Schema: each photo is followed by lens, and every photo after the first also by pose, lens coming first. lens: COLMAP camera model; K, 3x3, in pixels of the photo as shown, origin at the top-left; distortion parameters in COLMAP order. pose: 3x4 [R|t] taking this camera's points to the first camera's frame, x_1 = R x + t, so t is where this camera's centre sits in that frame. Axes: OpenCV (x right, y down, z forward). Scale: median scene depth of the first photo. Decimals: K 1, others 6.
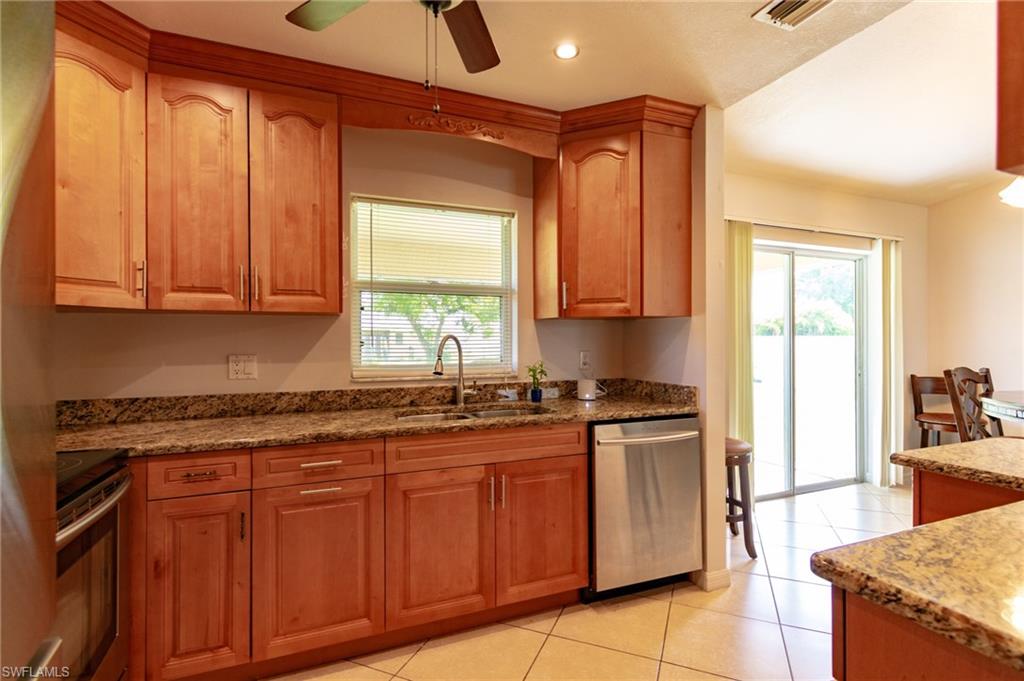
lens RADIAL K [[469.4, 0, 515.4], [0, 469.4, 342.8], [0, 0, 1]] dist [0.004640, -0.001503]
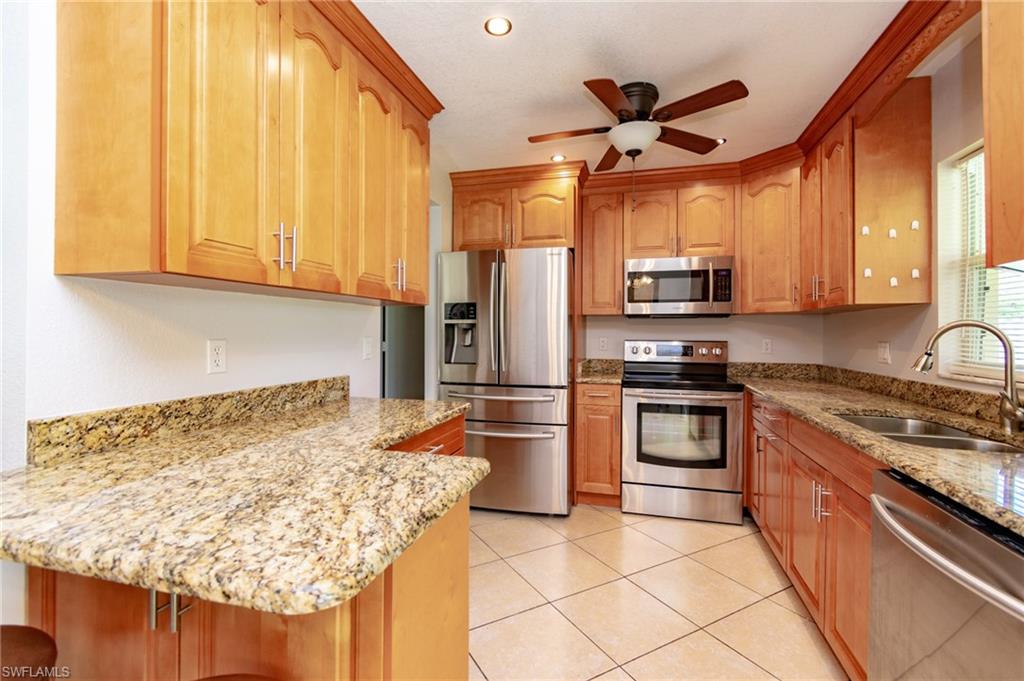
lens RADIAL K [[469.4, 0, 516.2], [0, 469.4, 331.0], [0, 0, 1]] dist [0.004640, -0.001503]
pose [[-0.602537, -0.003215, -0.798085, 0.868886], [-0.005200, 0.999986, -0.000102, 0.002146], [0.798074, 0.004088, -0.602546, 0.932431]]
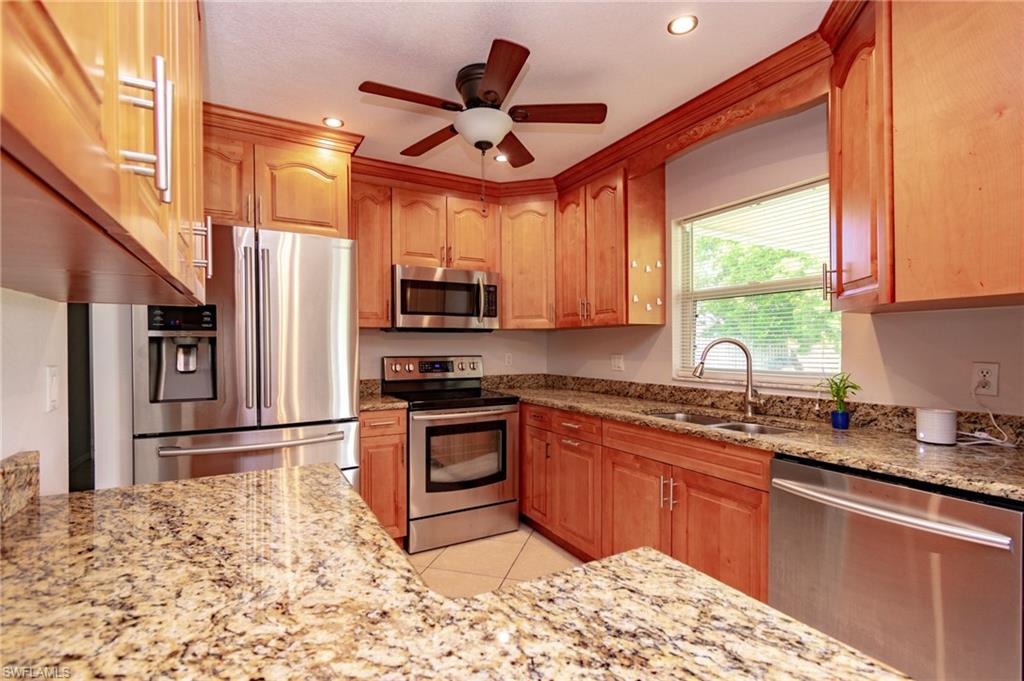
lens RADIAL K [[469.4, 0, 513.8], [0, 469.4, 348.6], [0, 0, 1]] dist [0.004640, -0.001503]
pose [[0.132980, 0.008534, -0.991082, 0.804307], [0.000568, 0.999962, 0.008687, -0.005138], [0.991119, -0.001718, 0.132970, 0.459912]]
